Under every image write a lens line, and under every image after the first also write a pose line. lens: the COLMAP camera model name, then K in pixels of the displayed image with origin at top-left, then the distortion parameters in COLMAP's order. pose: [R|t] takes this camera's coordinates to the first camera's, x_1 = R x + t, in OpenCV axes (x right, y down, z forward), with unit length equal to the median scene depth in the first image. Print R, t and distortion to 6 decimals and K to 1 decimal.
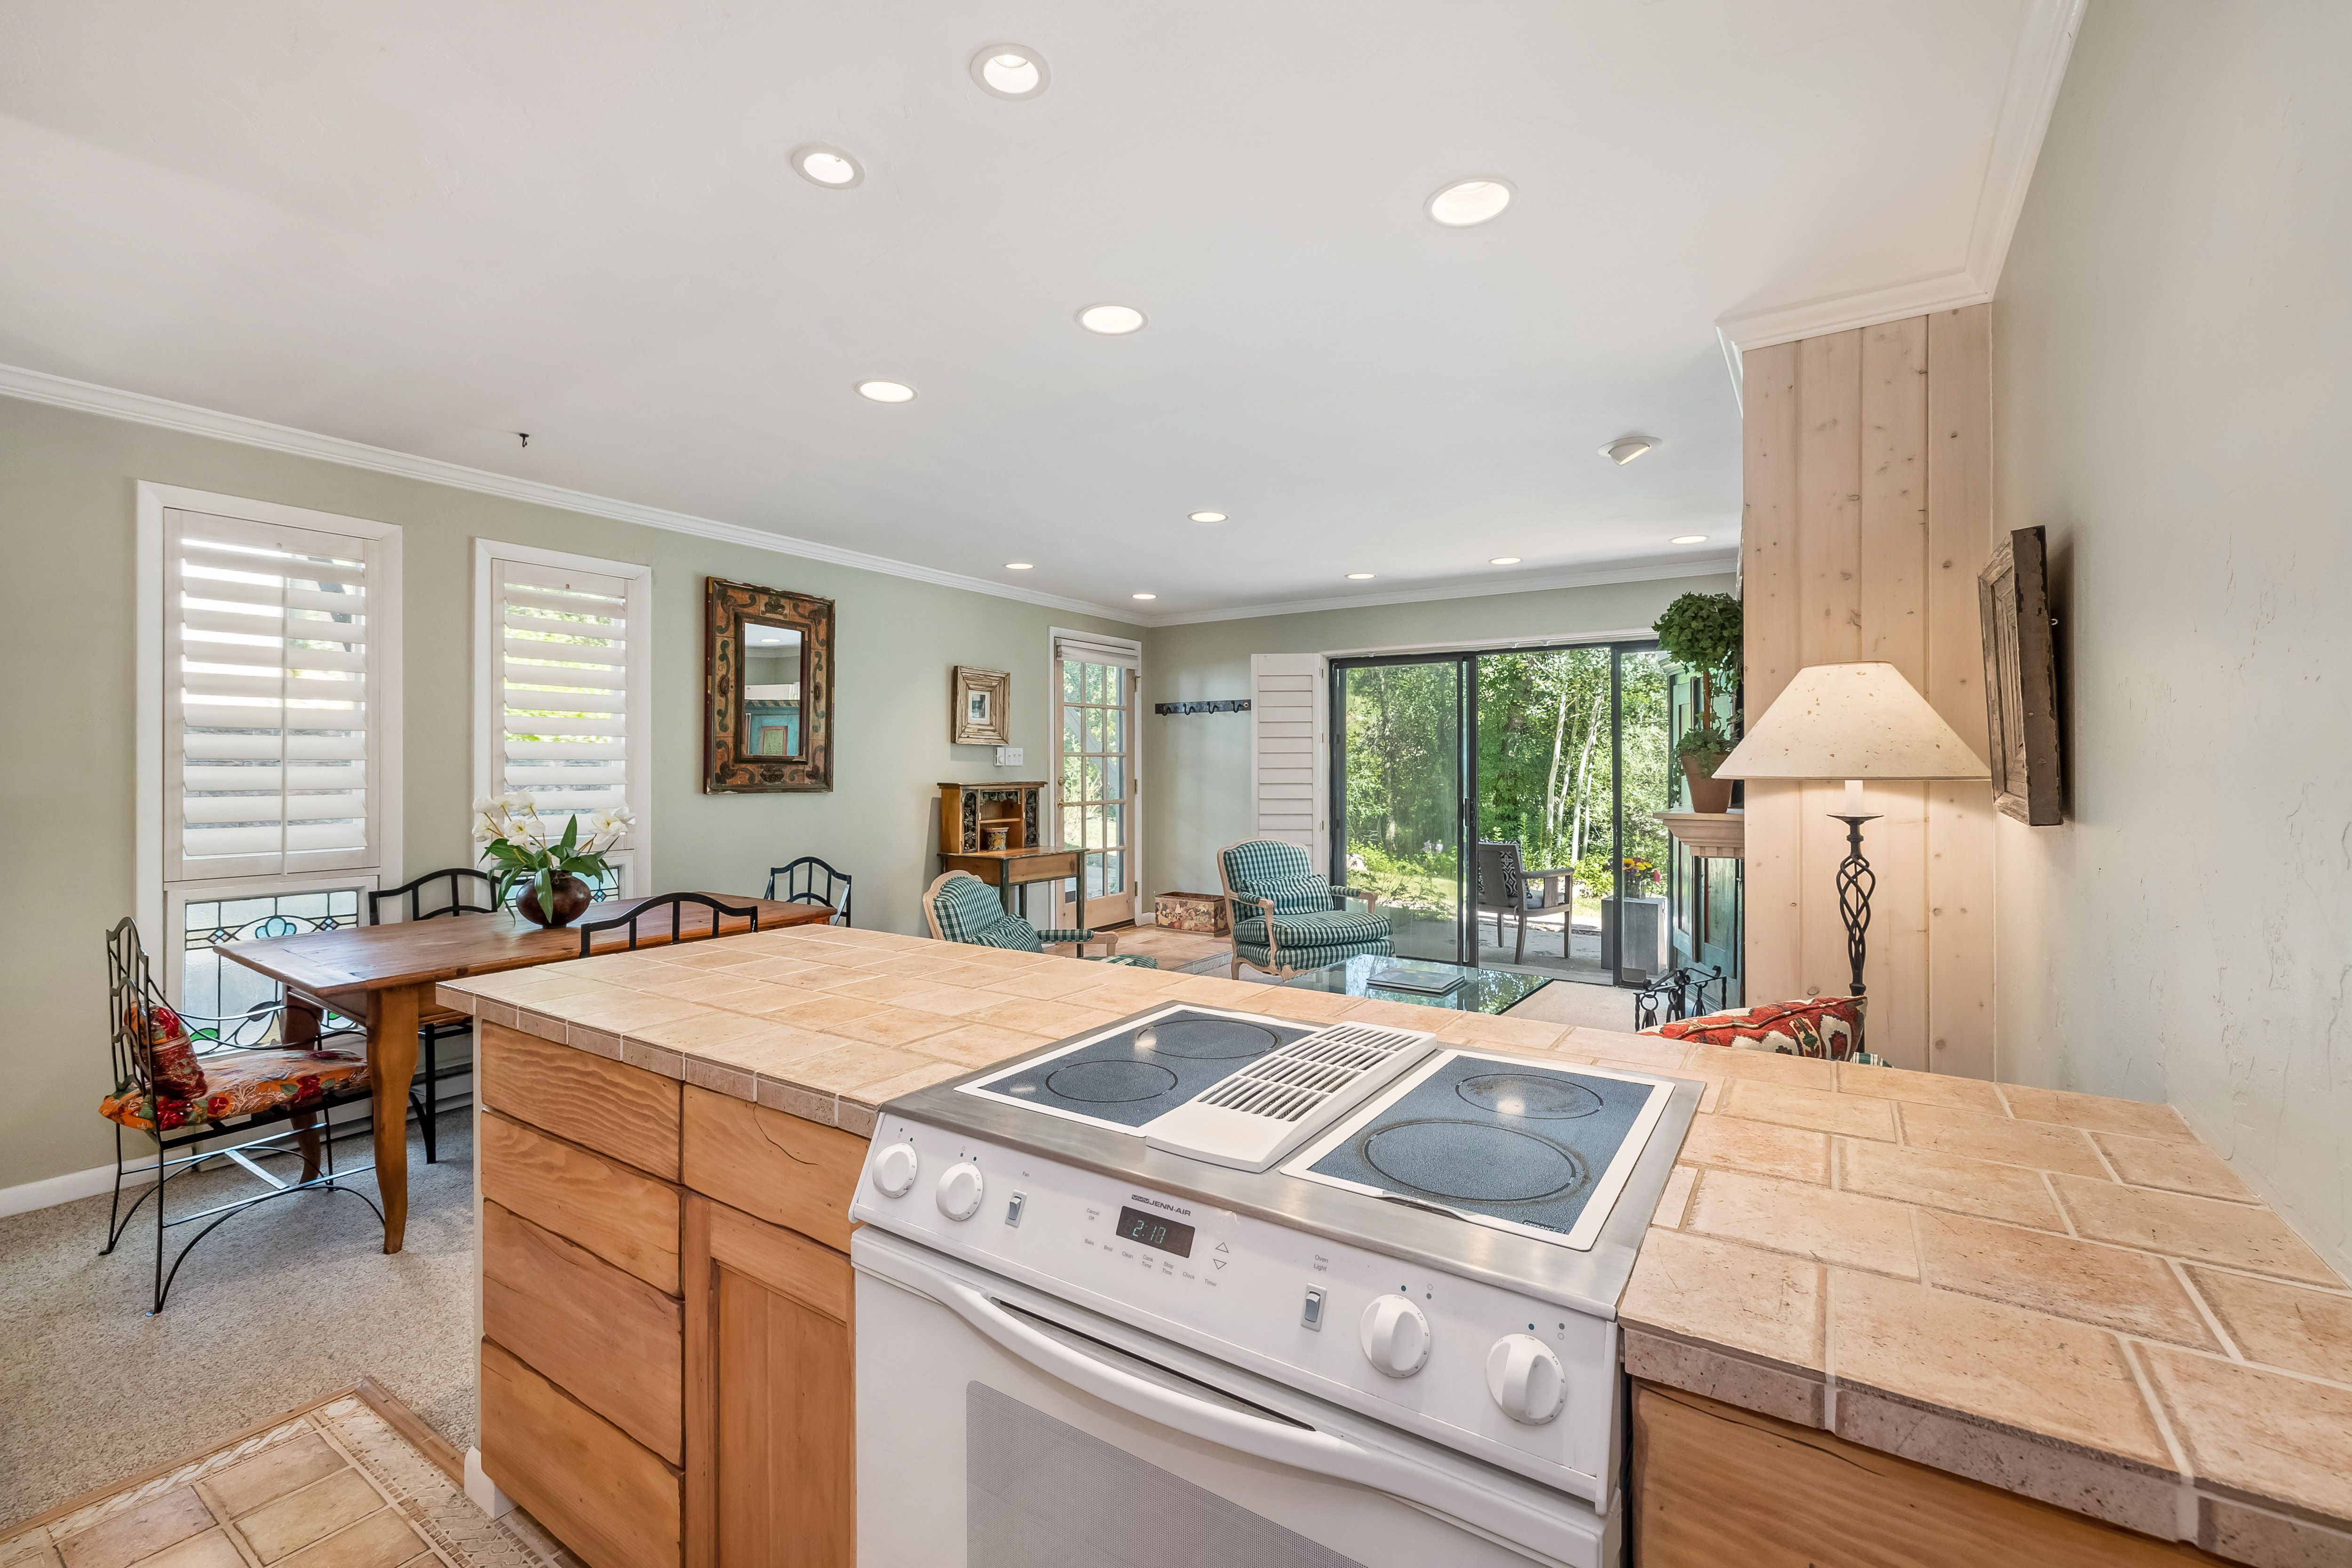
lens RADIAL K [[1005.0, 0, 1168.2], [0, 1005.0, 763.3], [0, 0, 1]] dist [0.001517, 0.000088]
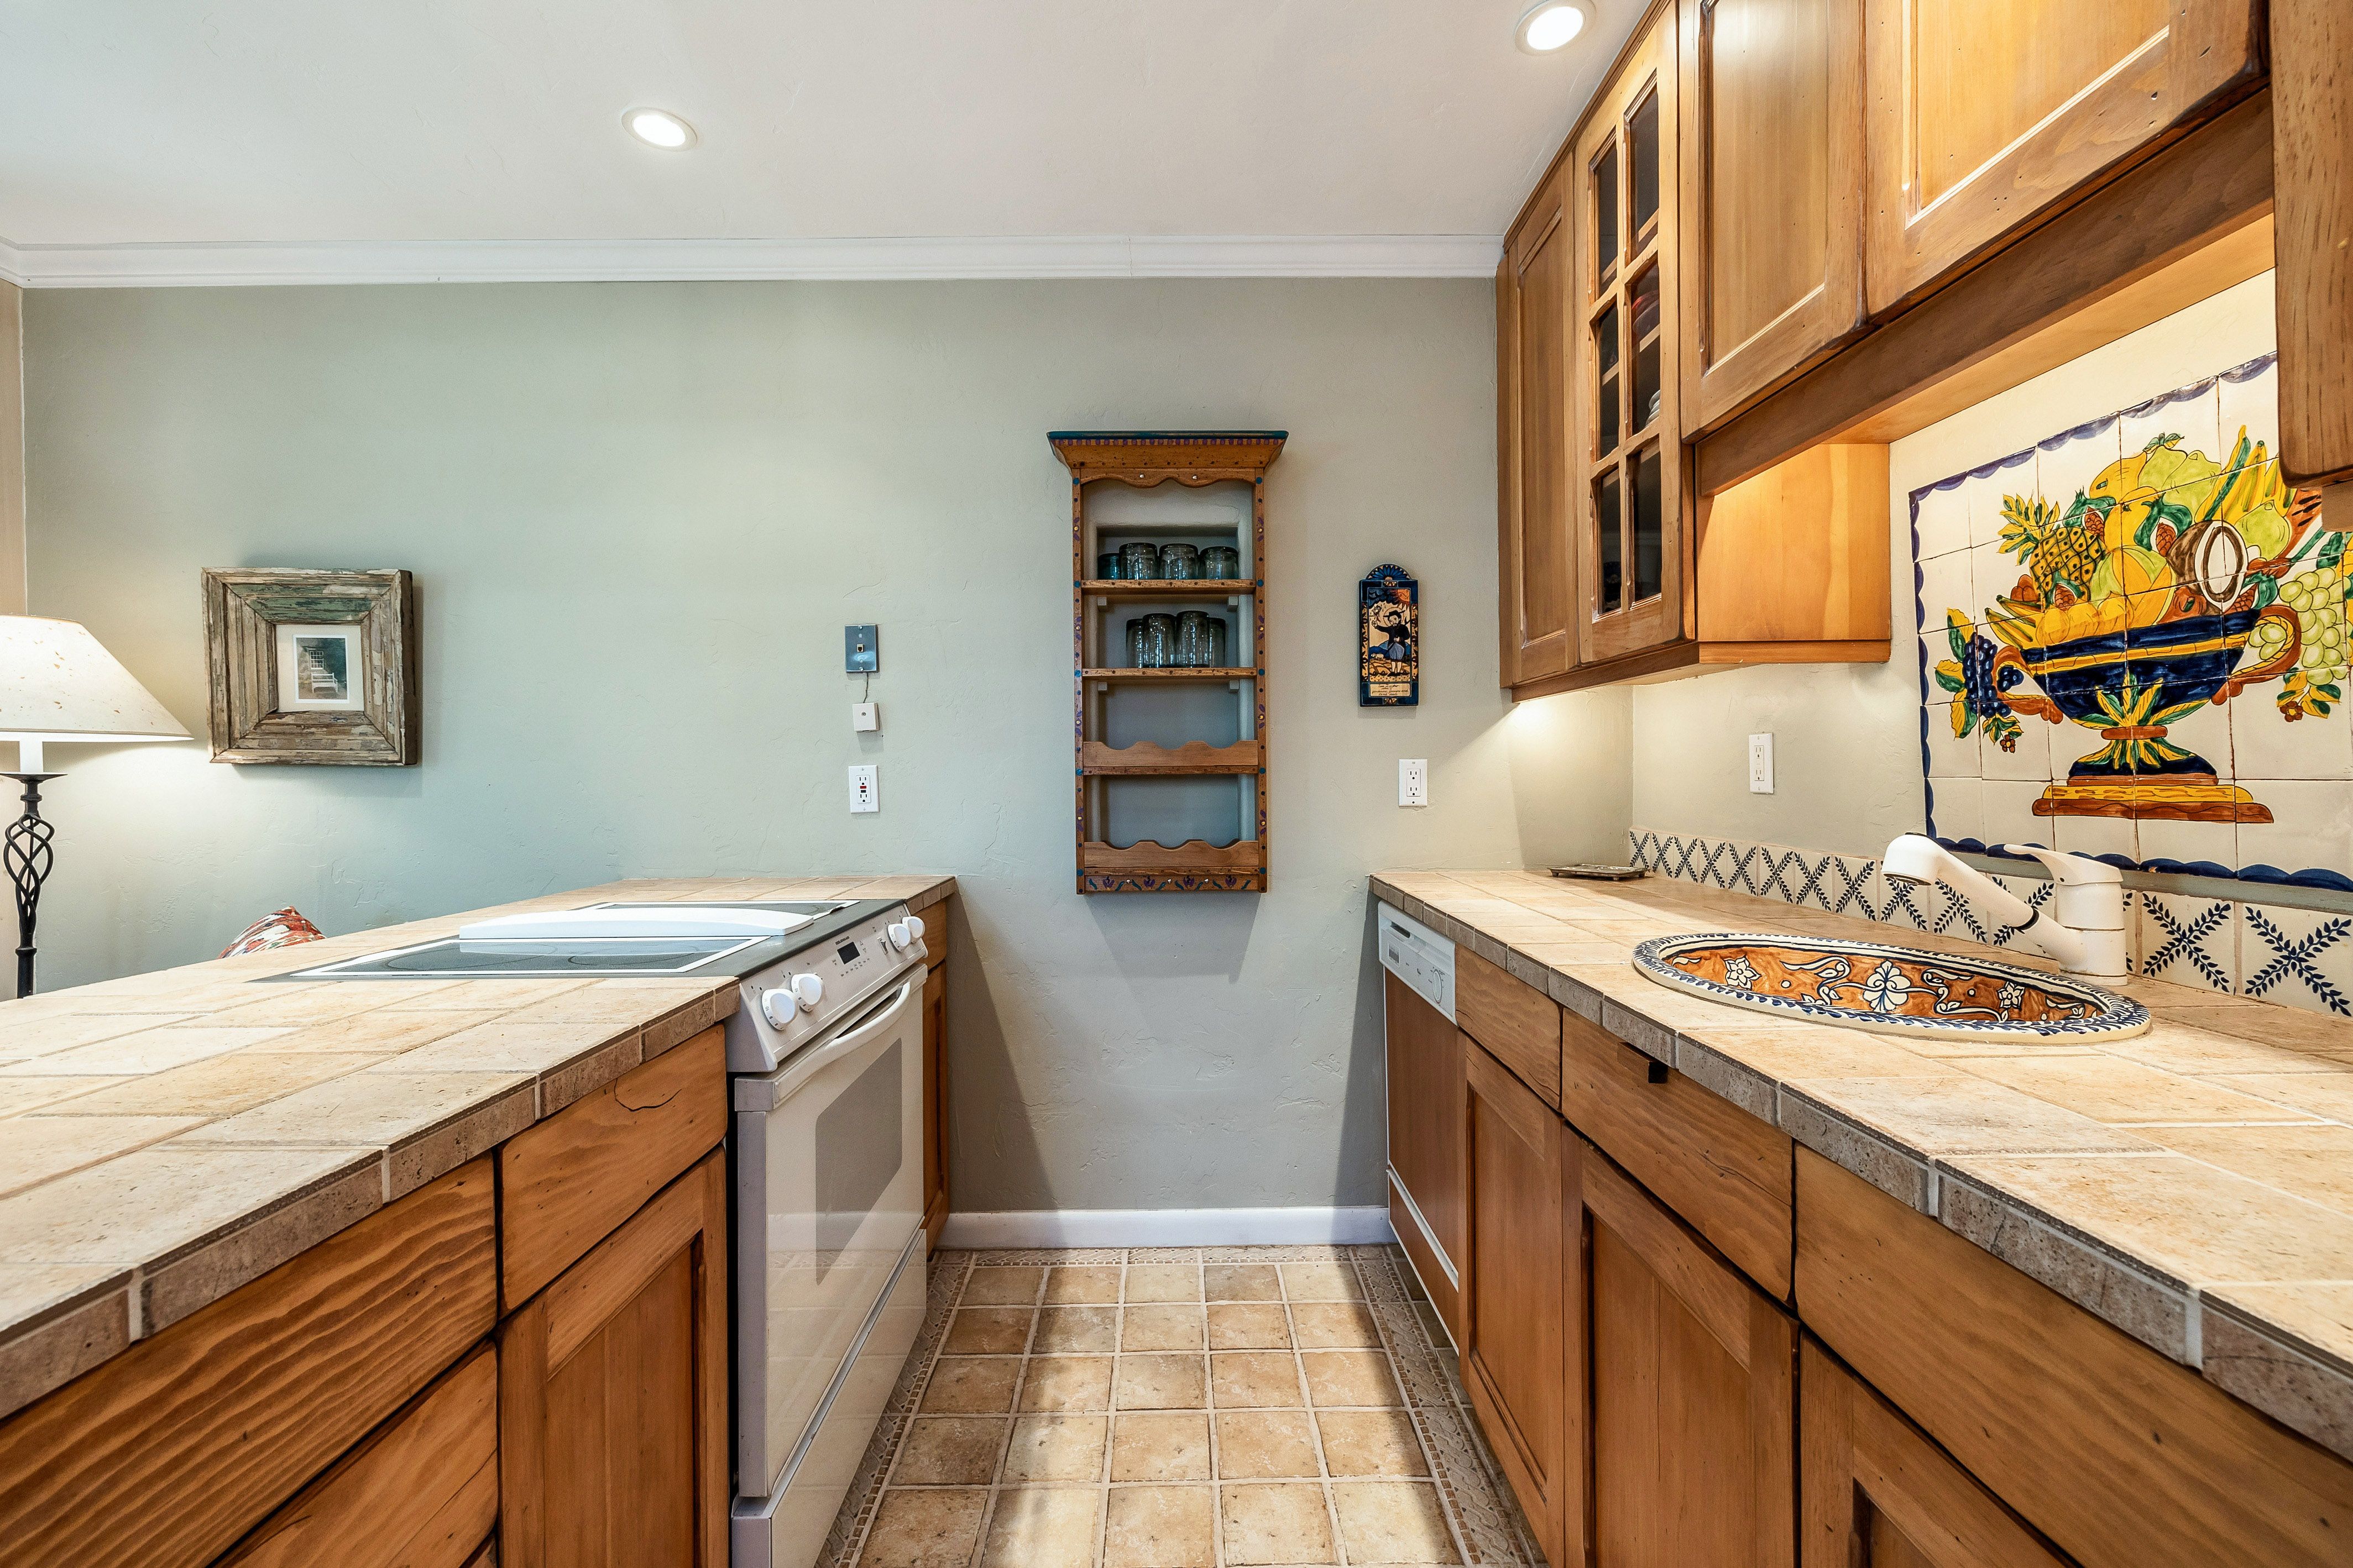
lens RADIAL K [[988.8, 0, 1173.9], [0, 988.8, 778.9], [0, 0, 1]] dist [-0.000070, -0.000034]
pose [[-0.558673, 0.004584, 0.829375, -0.318142], [0.009143, 0.999958, 0.000632, 0.028319], [-0.829338, 0.007937, -0.558691, 0.267546]]
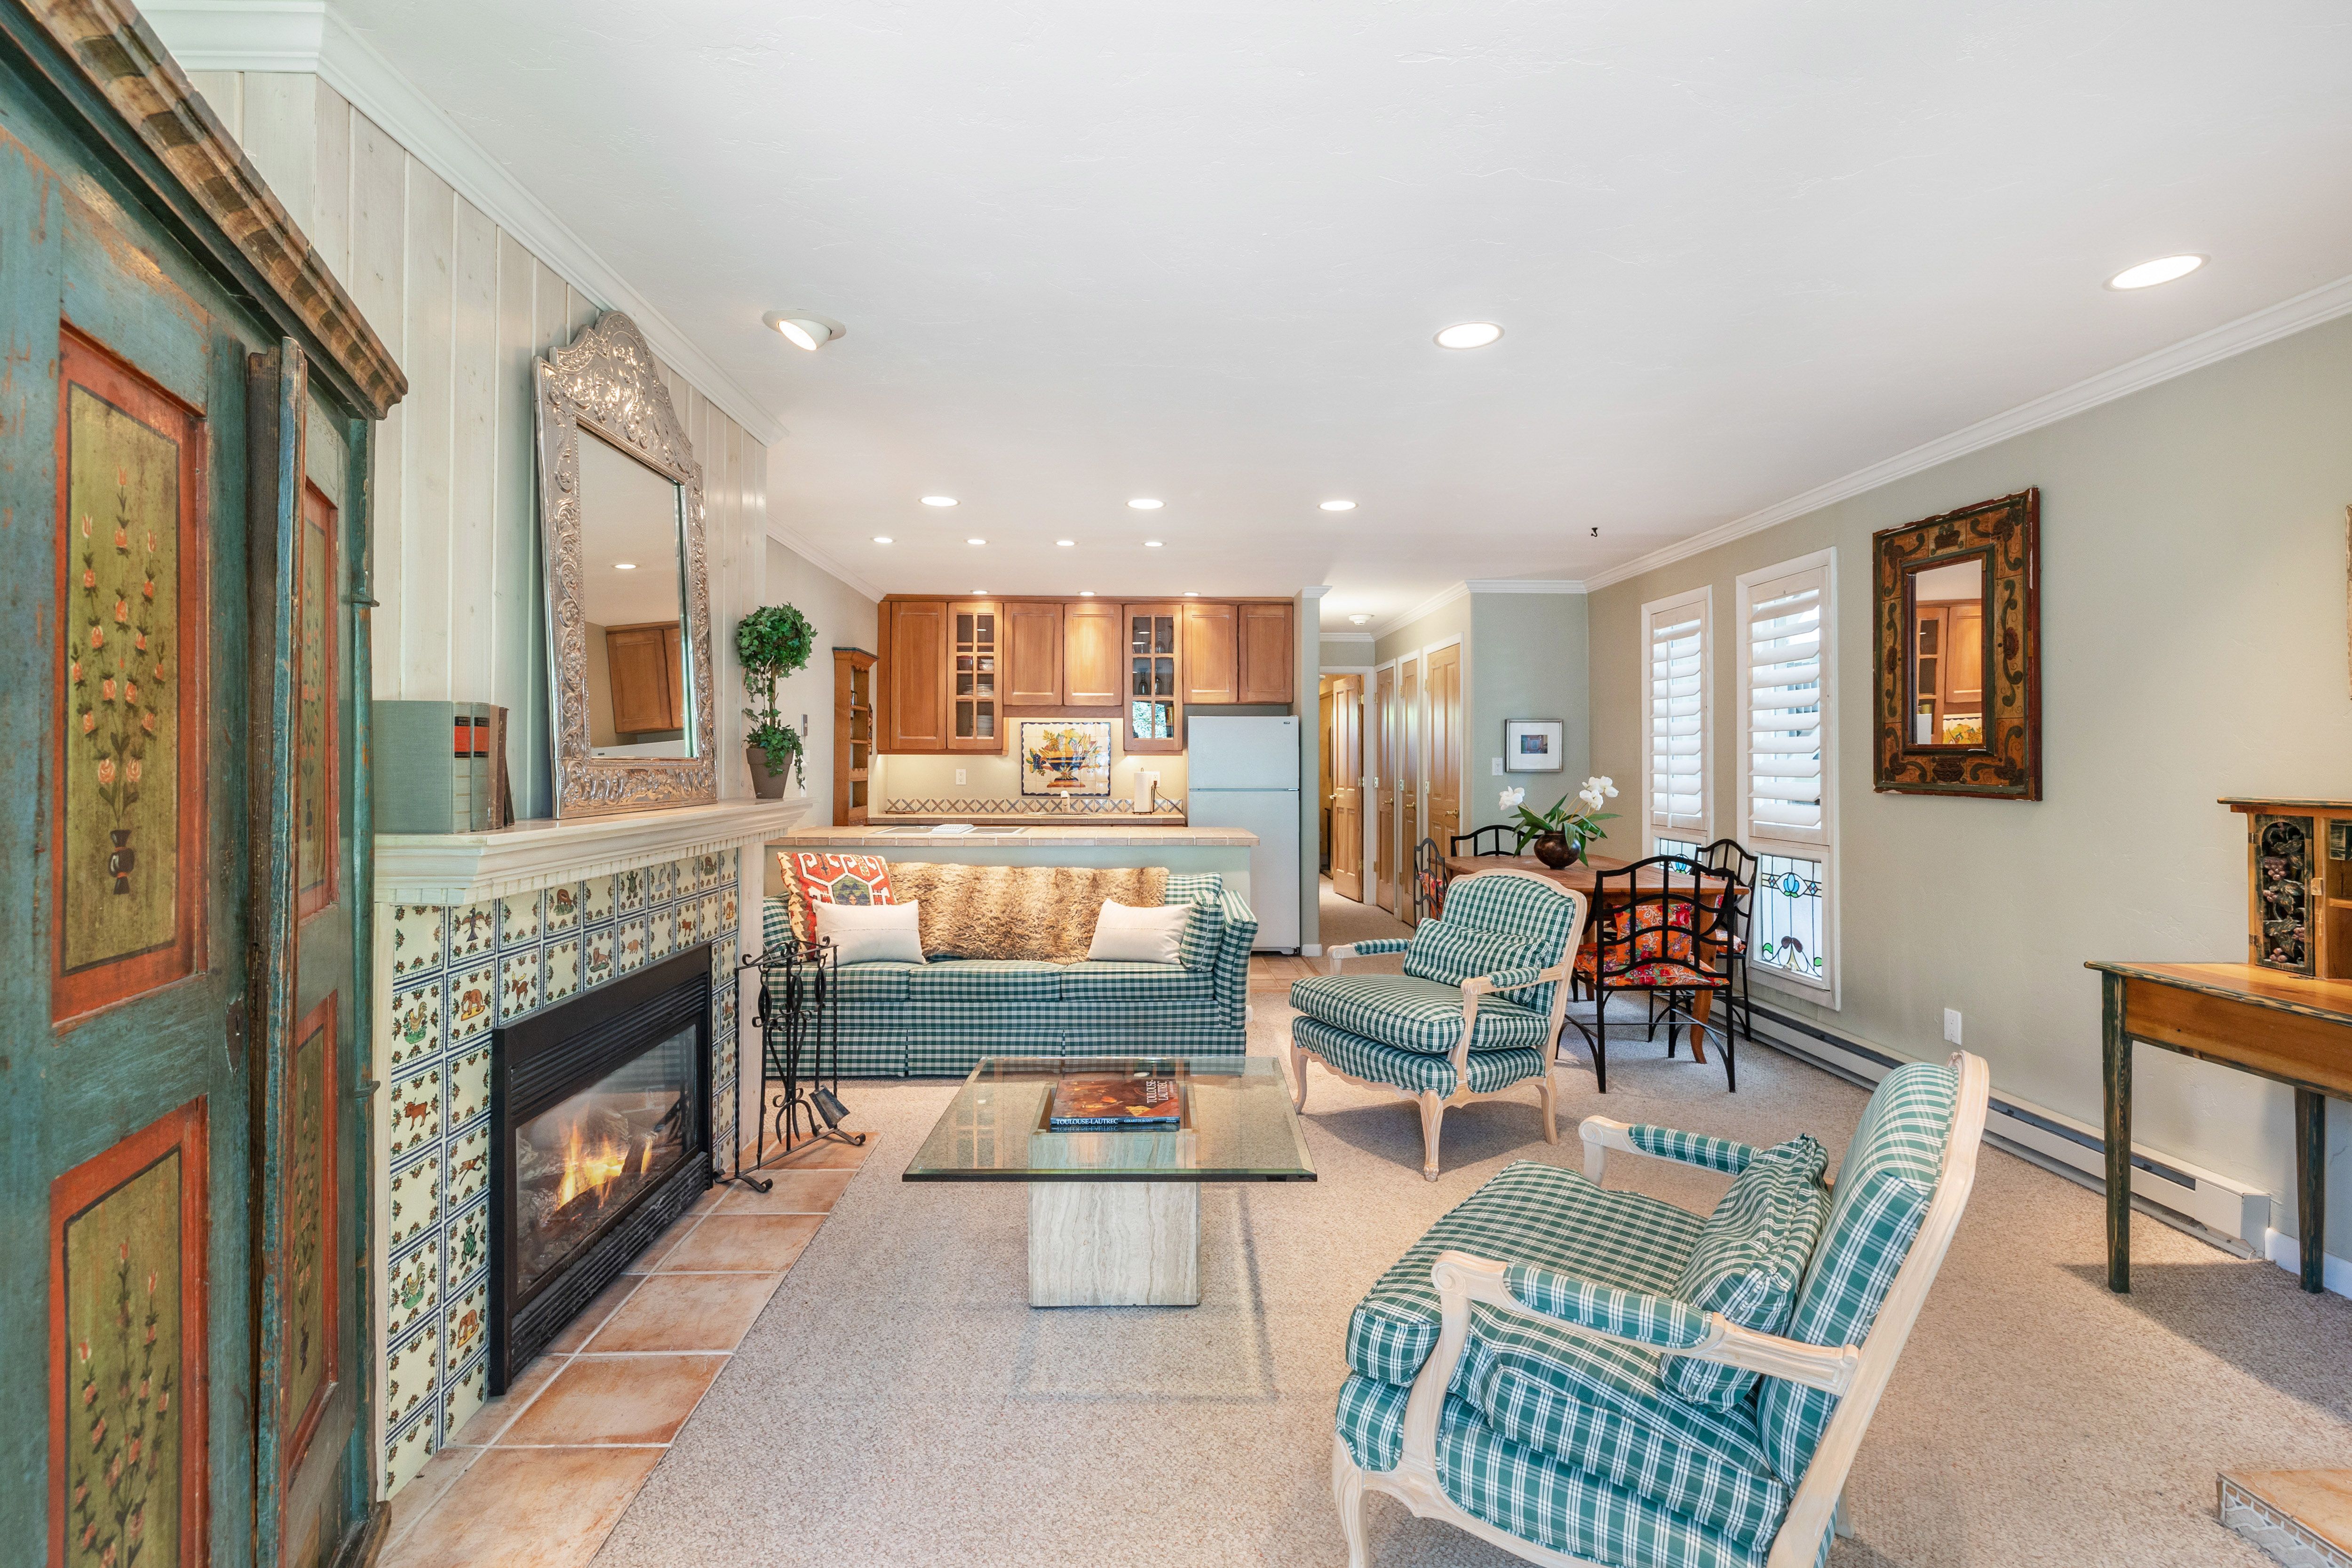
lens RADIAL K [[1035.2, 0, 1169.5], [0, 1035.2, 750.9], [0, 0, 1]] dist [0.000542, -0.000036]
pose [[-0.813867, -0.006167, -0.581019, 0.475217], [0.000495, 0.999936, -0.011307, 0.004907], [0.581051, -0.009490, -0.813812, 1.236381]]
